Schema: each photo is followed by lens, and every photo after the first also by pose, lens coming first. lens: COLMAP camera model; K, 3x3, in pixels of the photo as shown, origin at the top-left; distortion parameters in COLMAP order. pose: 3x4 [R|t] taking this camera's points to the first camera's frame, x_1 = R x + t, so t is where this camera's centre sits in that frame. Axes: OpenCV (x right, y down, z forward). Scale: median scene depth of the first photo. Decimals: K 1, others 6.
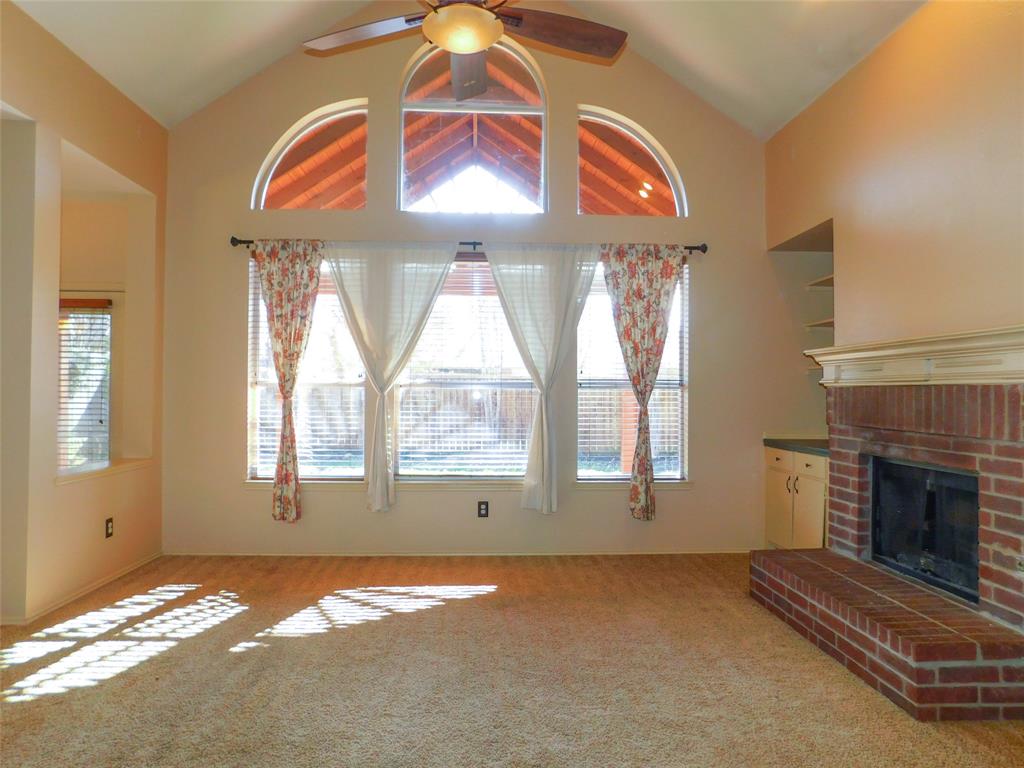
lens RADIAL K [[686.6, 0, 512.0], [0, 686.6, 384.0], [0, 0, 1]] dist [-0.005693, 0.004958]
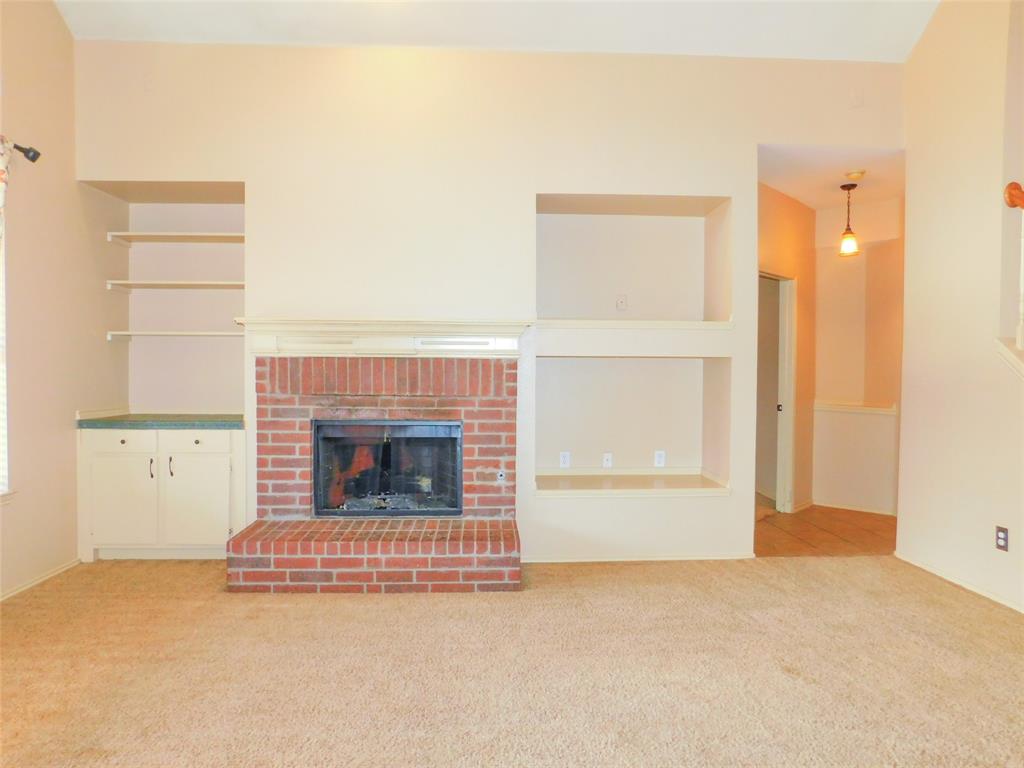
lens RADIAL K [[686.6, 0, 512.0], [0, 686.6, 384.0], [0, 0, 1]] dist [-0.005693, 0.004958]
pose [[0.019212, -0.031478, 0.999320, -0.732334], [-0.018363, 0.999325, 0.031832, 0.006939], [-0.999647, -0.018962, 0.018621, 0.876830]]
